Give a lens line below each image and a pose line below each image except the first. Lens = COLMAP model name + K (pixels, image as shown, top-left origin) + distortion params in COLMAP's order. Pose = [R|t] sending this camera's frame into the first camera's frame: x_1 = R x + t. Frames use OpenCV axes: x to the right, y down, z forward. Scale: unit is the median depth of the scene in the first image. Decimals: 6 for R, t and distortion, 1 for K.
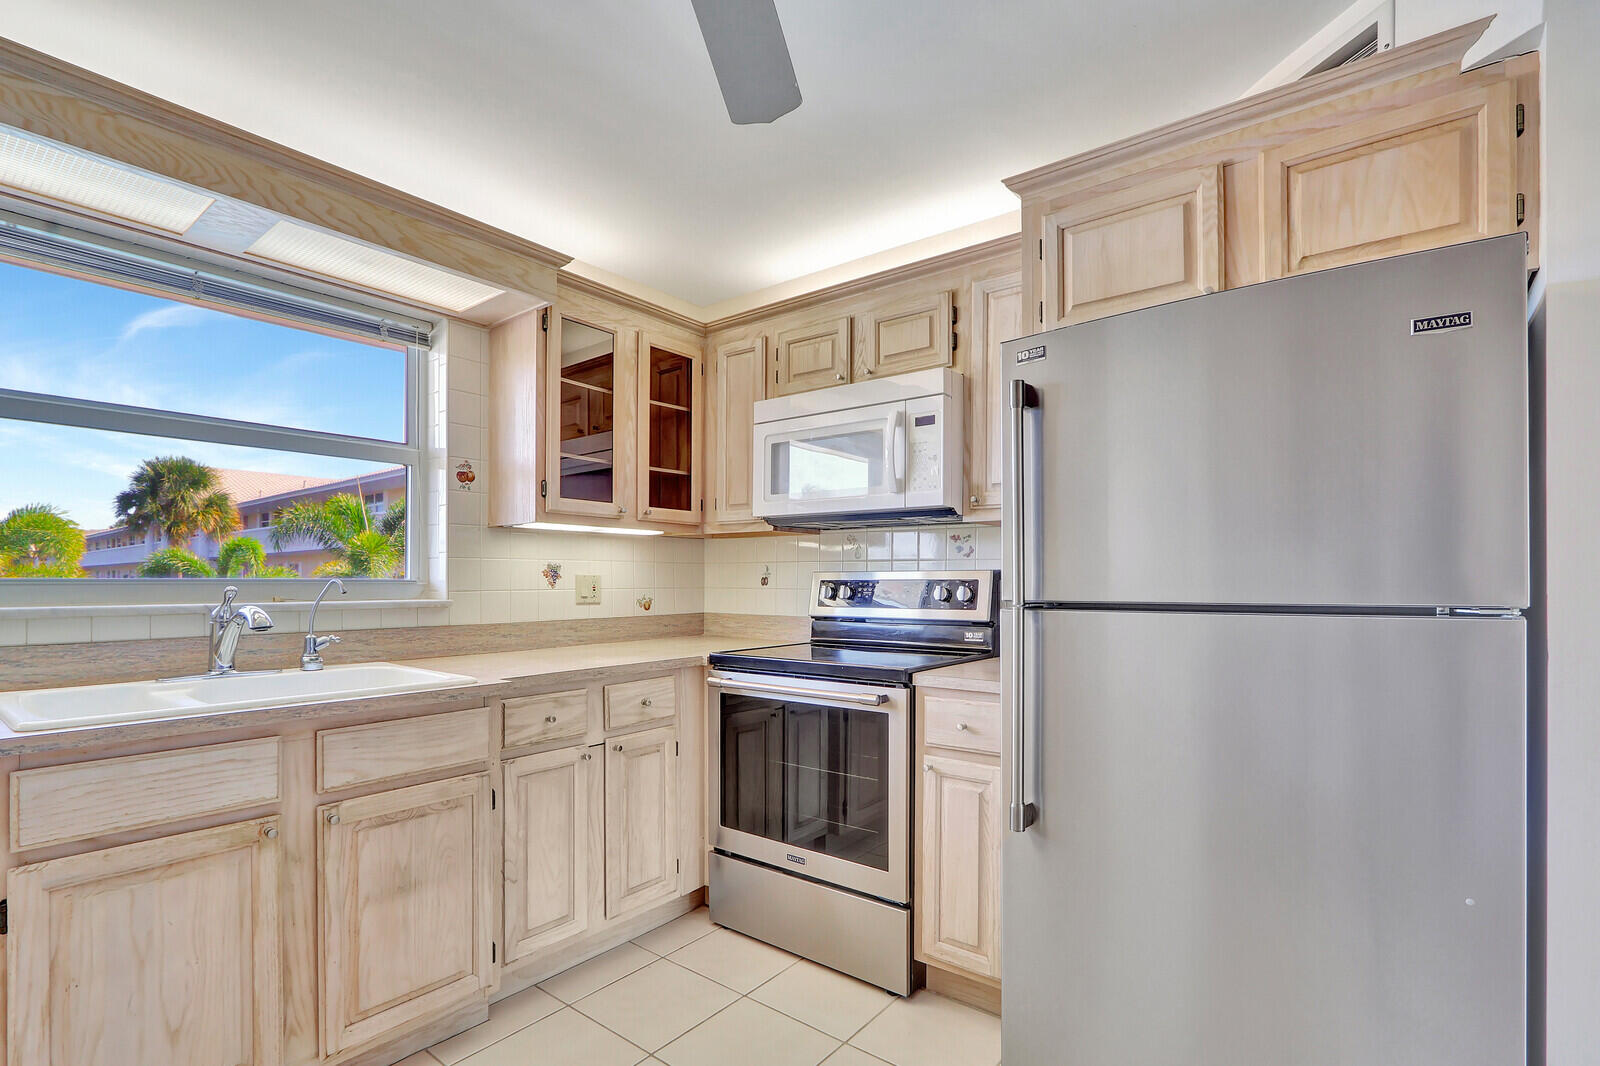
lens RADIAL K [[756.2, 0, 803.1], [0, 756.2, 567.3], [0, 0, 1]] dist [-0.027145, 0.007943]
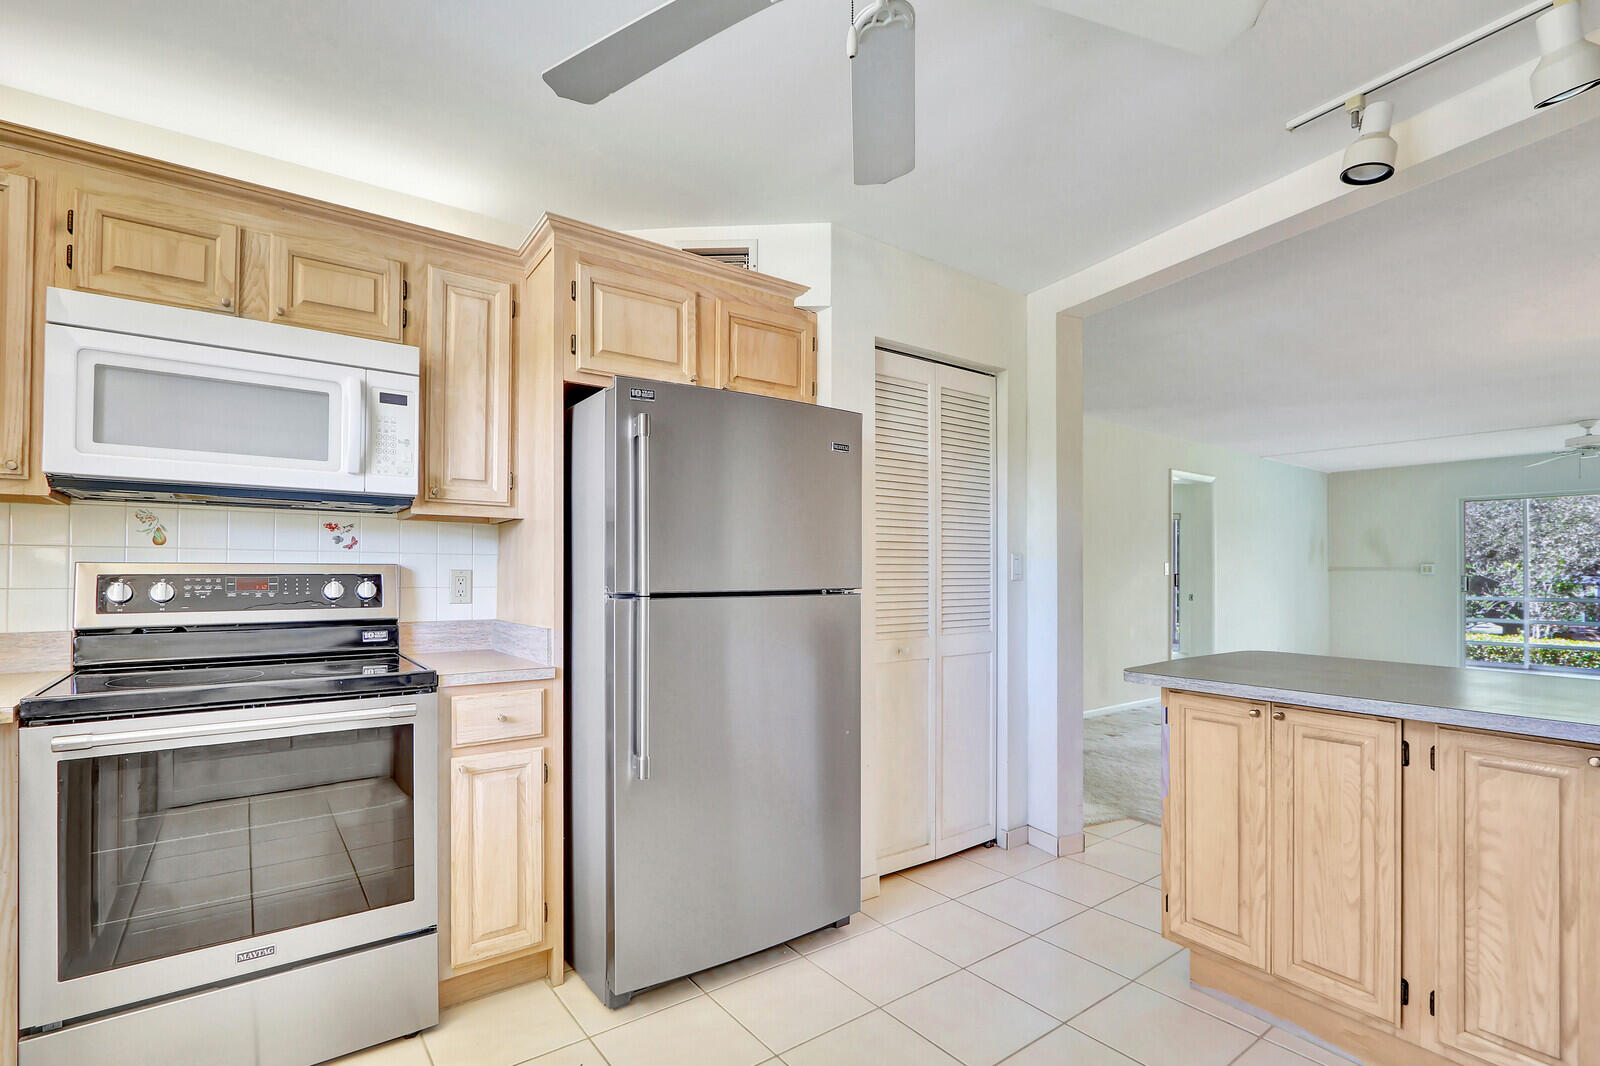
lens RADIAL K [[751.1, 0, 797.2], [0, 751.1, 551.7], [0, 0, 1]] dist [-0.027056, 0.007383]
pose [[0.254680, 0.026960, 0.966650, -0.579481], [-0.017597, 0.999575, -0.023242, 0.001201], [-0.966865, -0.011090, 0.255046, 0.305035]]
